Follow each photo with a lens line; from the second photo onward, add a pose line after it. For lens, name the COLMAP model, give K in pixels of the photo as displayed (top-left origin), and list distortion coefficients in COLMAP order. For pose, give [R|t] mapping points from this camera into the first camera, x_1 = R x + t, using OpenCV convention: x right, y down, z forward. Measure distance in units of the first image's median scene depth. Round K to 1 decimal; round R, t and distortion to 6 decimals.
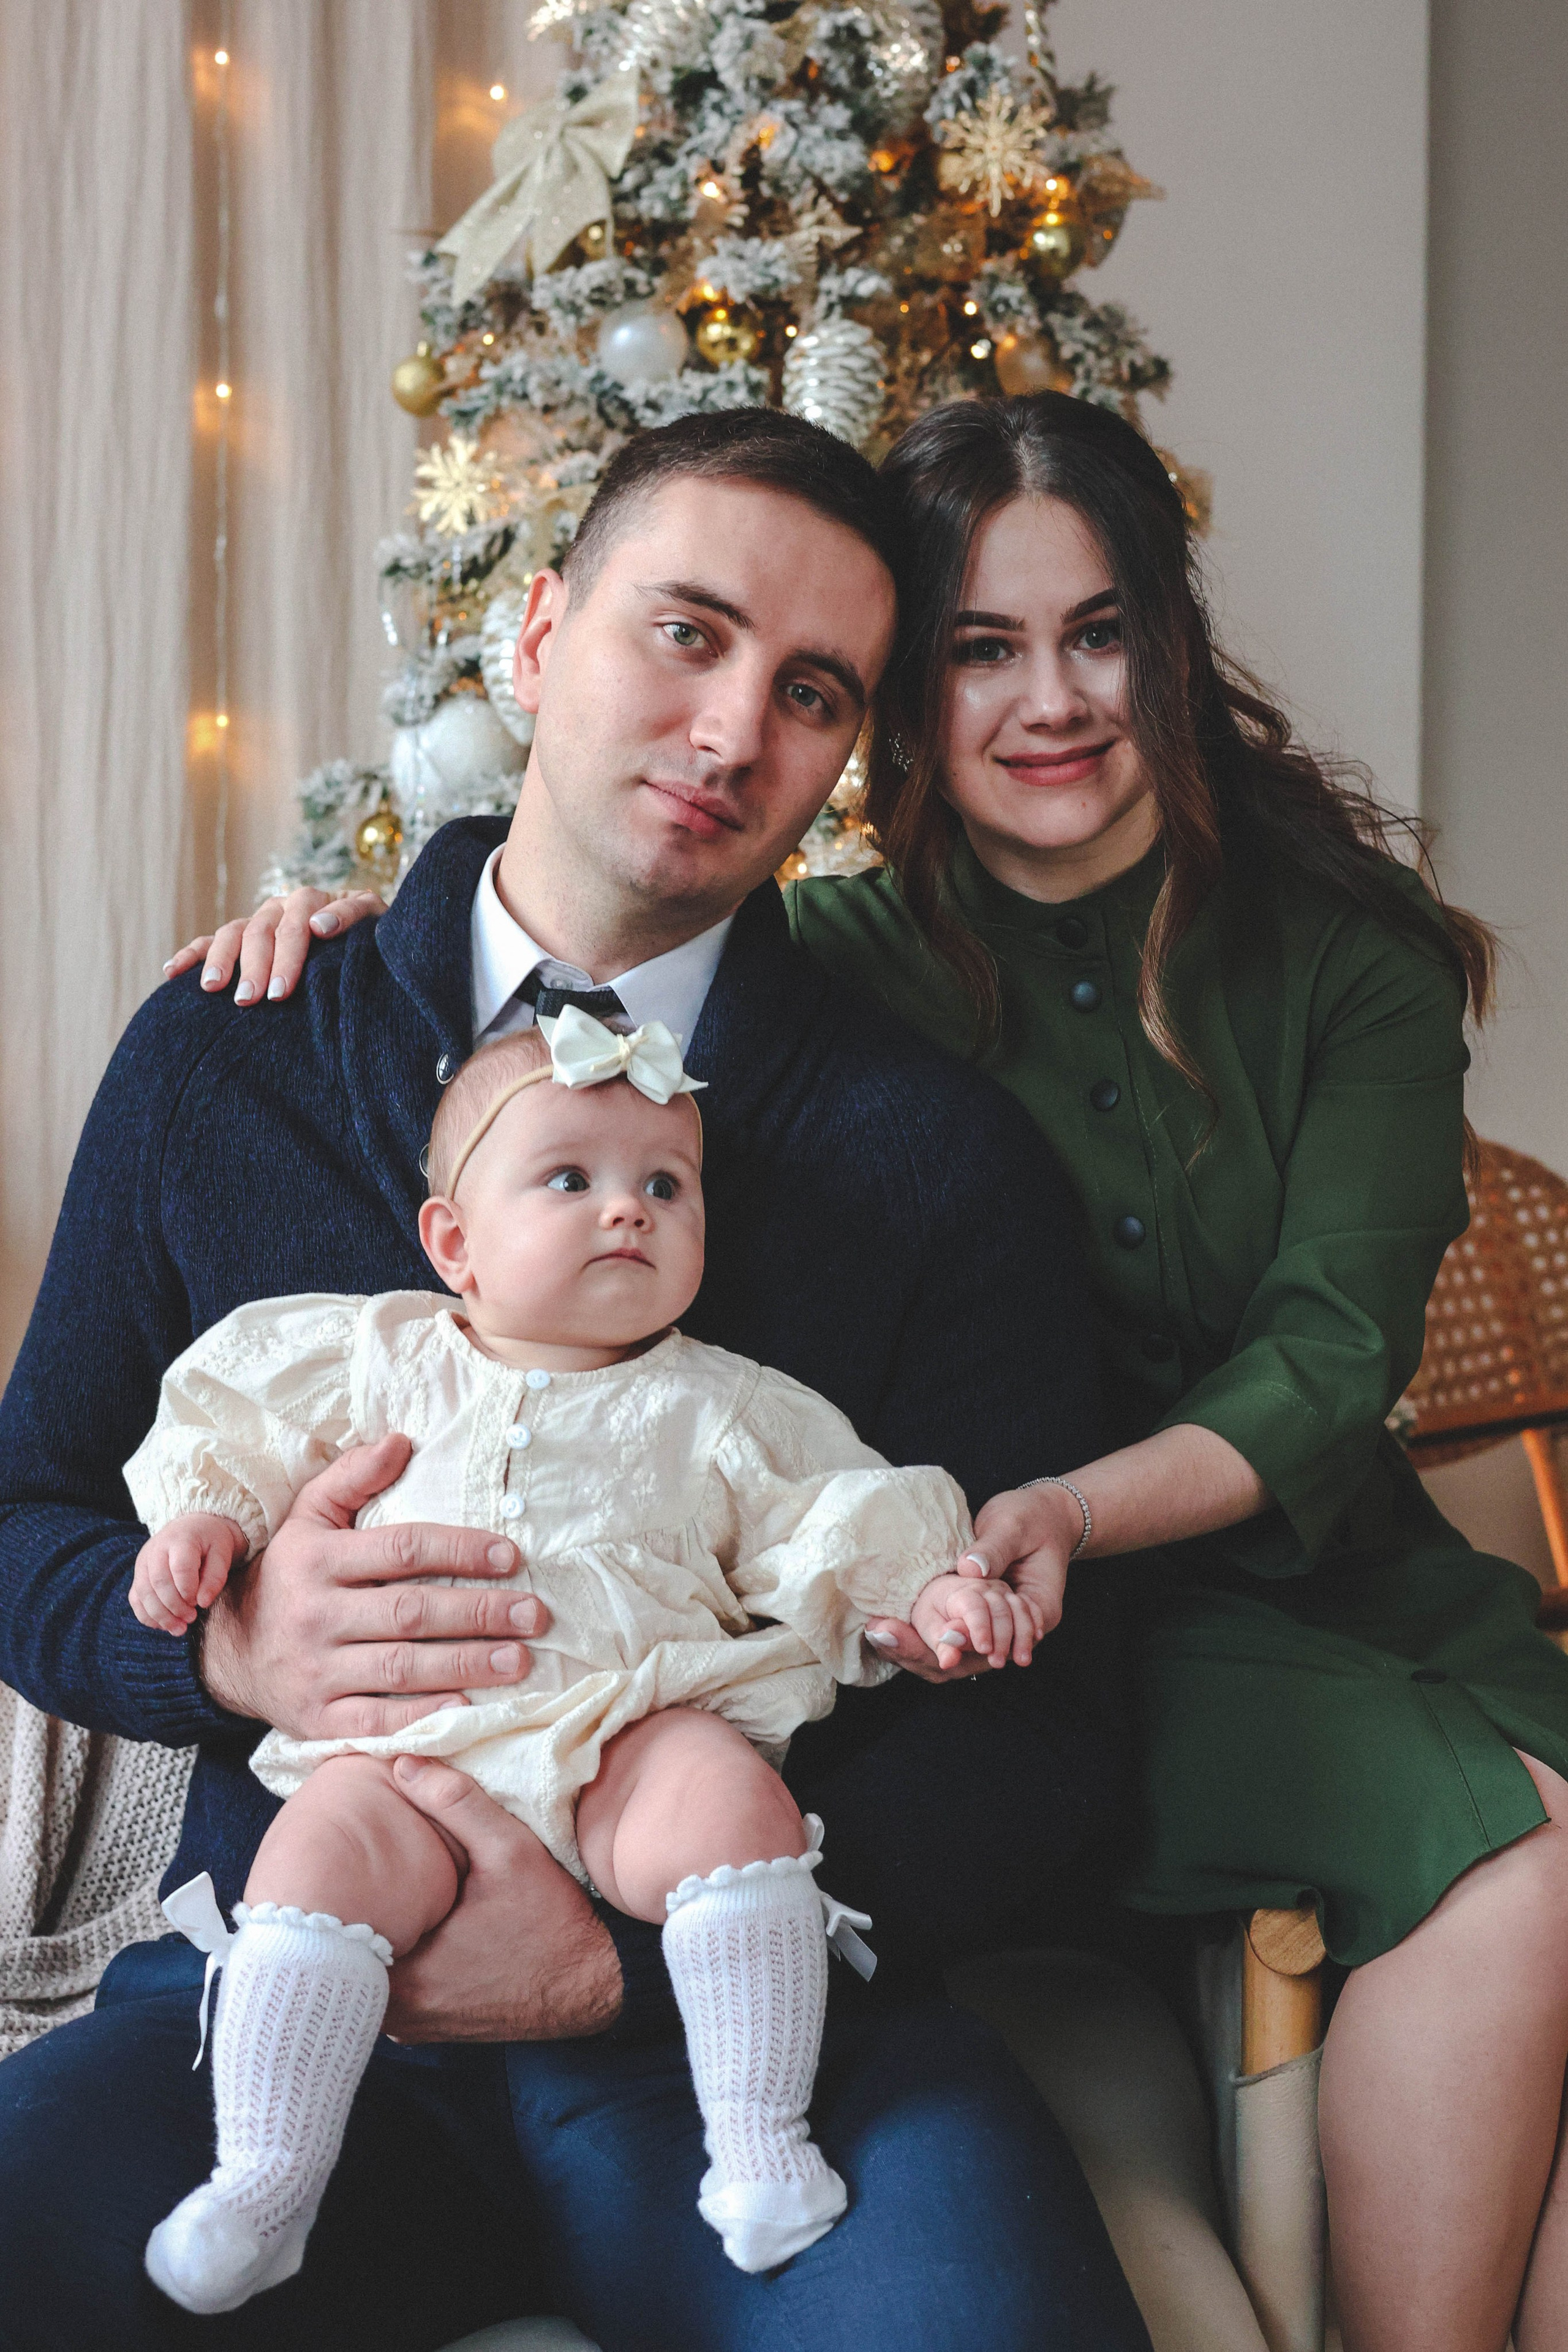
lens RADIAL K [[3640.0, 0, 782.5], [0, 3640.0, 1130.8], [0, 0, 1]] dist [-0.000536, -0.057784]
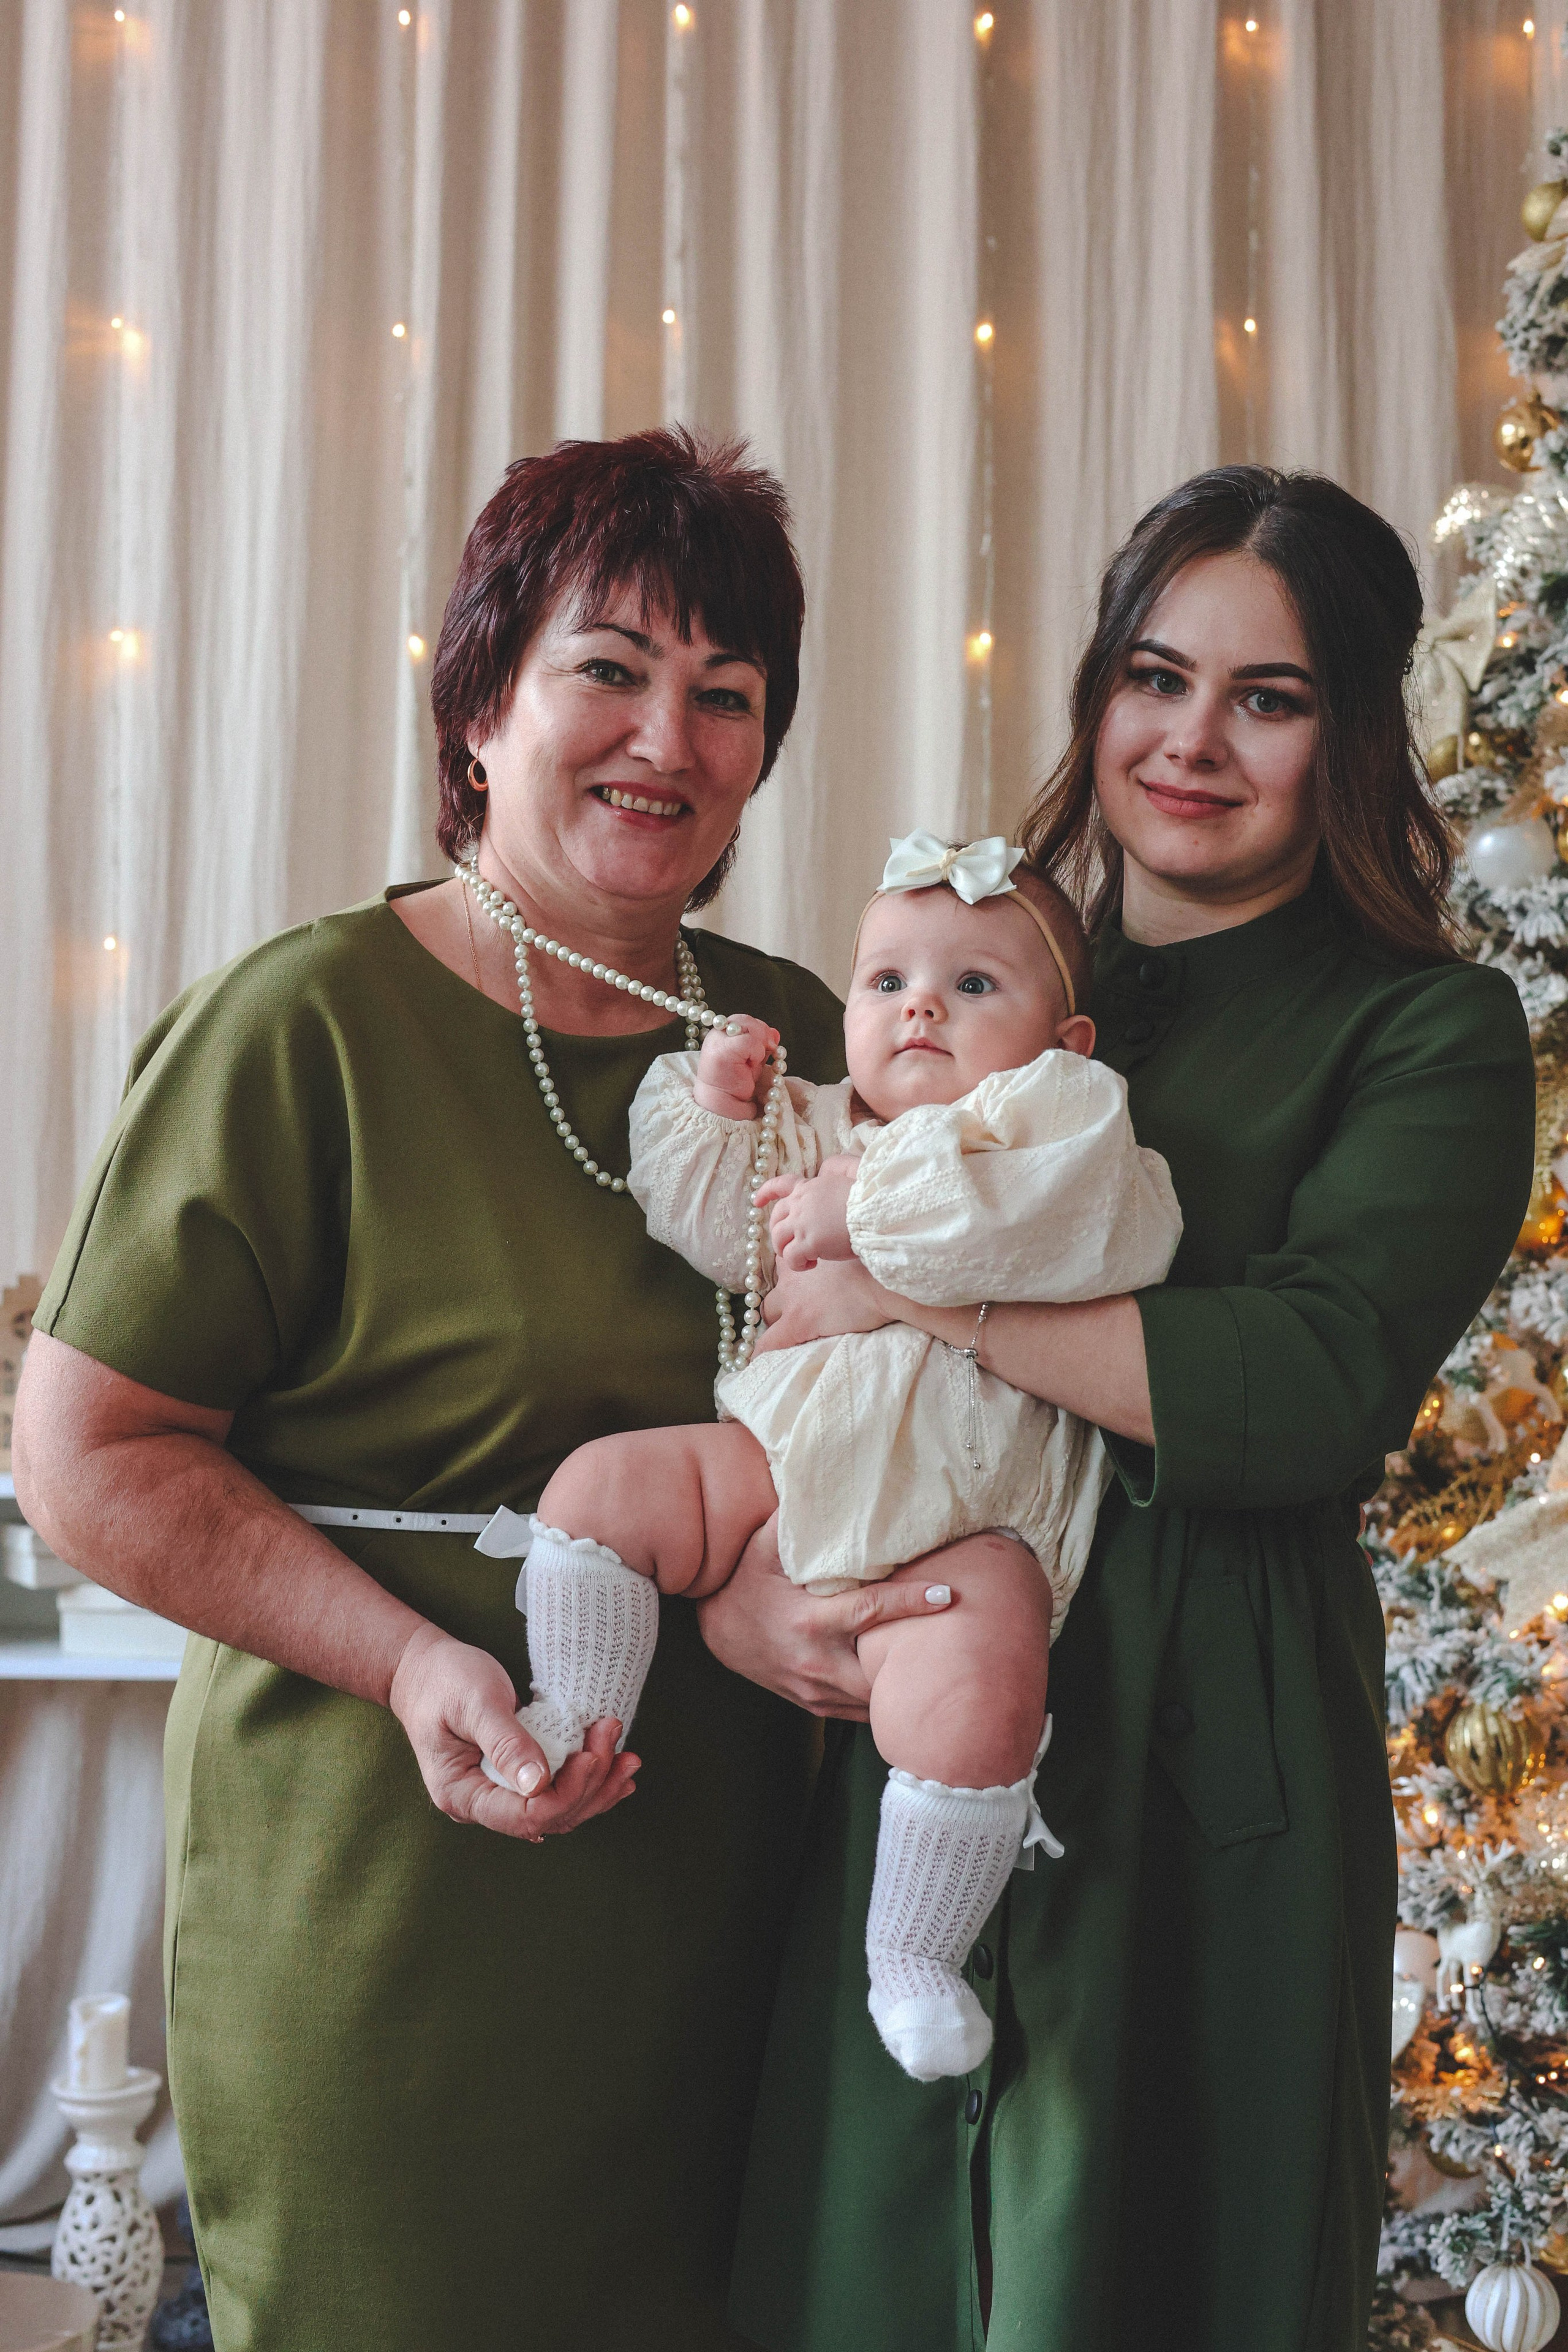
lens RADIAL K [[3294.5, 0, 784.0], [0, 3294.5, 1176.0], [0, 0, 1]] dist [0.053465, -0.293614]
pose [[0.904085, -0.009248, -0.427253, 0.170225], [-0.017133, 0.998178, -0.057859, -0.070865], [0.427010, 0.059630, 0.902279, 0.099207]]
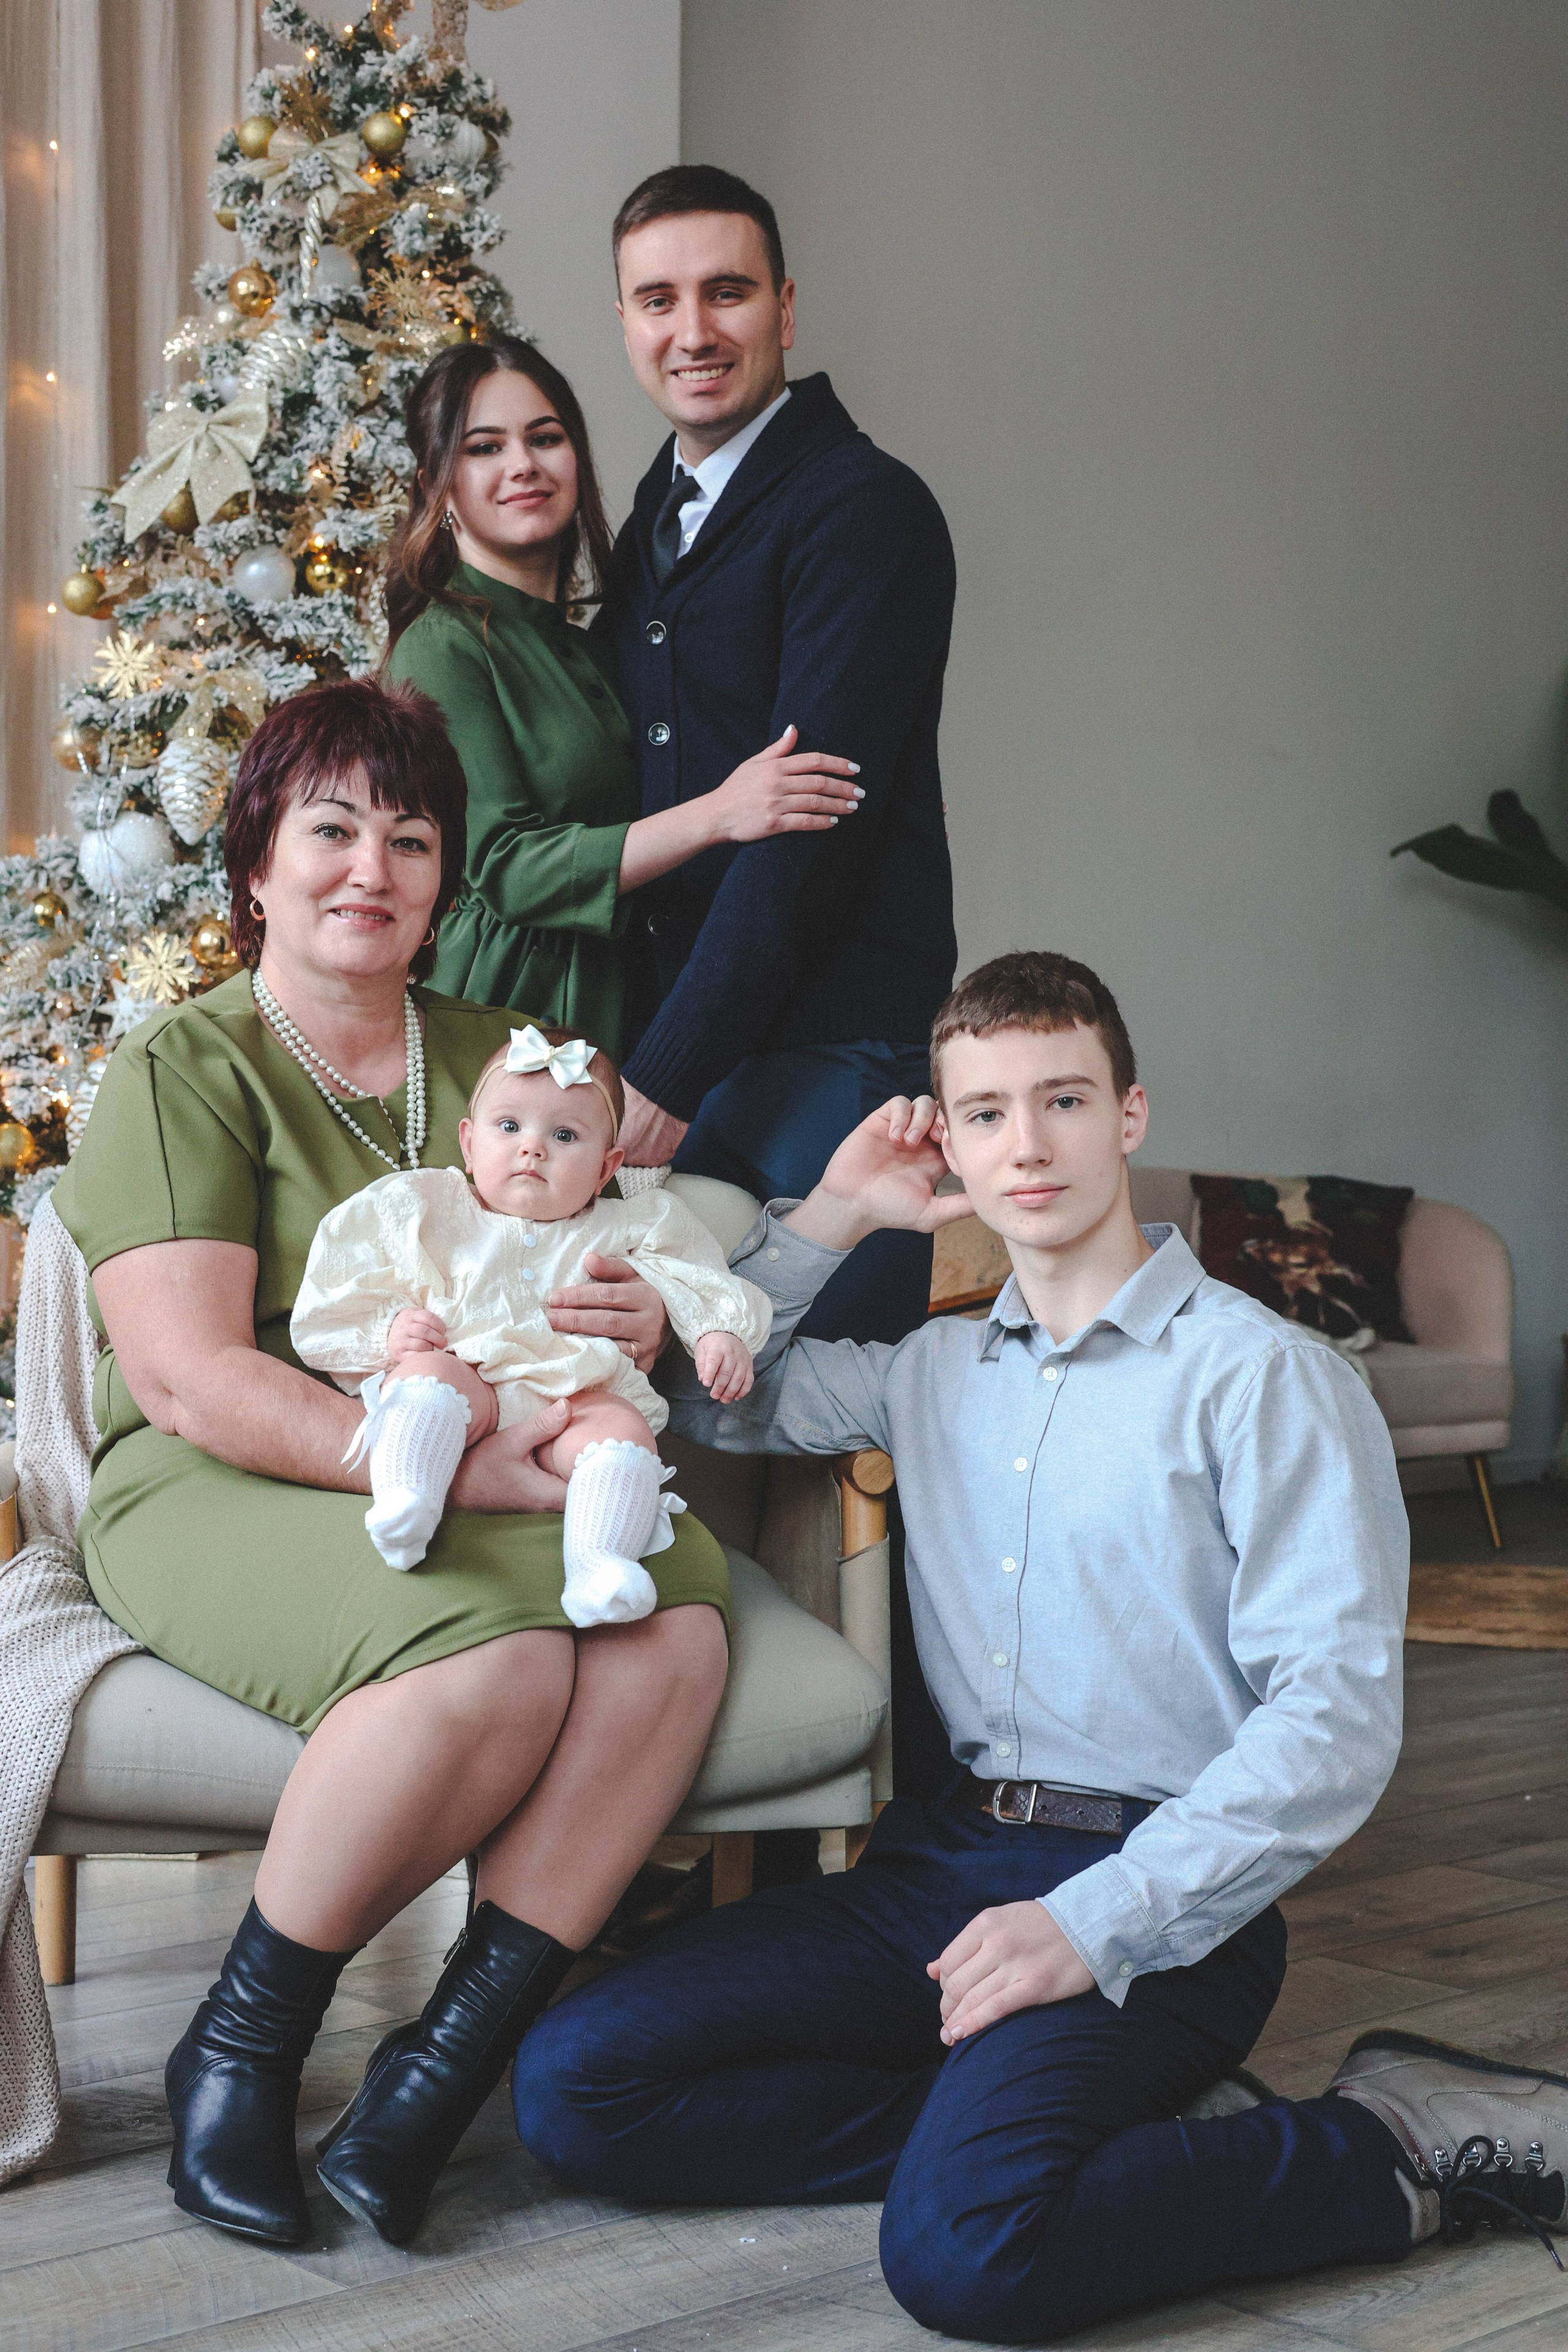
lens RADIAL K [[3233.6, 0, 784.0], [0, 3233.6, 1176.0], [0, 0, 1]] dist [0.028156, -0.193384]
pose [[0.957433, -0.003640, 0.288634, -0.217850], [0.010530, 0.999695, -0.022323, 0.058410], [-0.288464, 0.024412, 0.957179, -0.308499]]
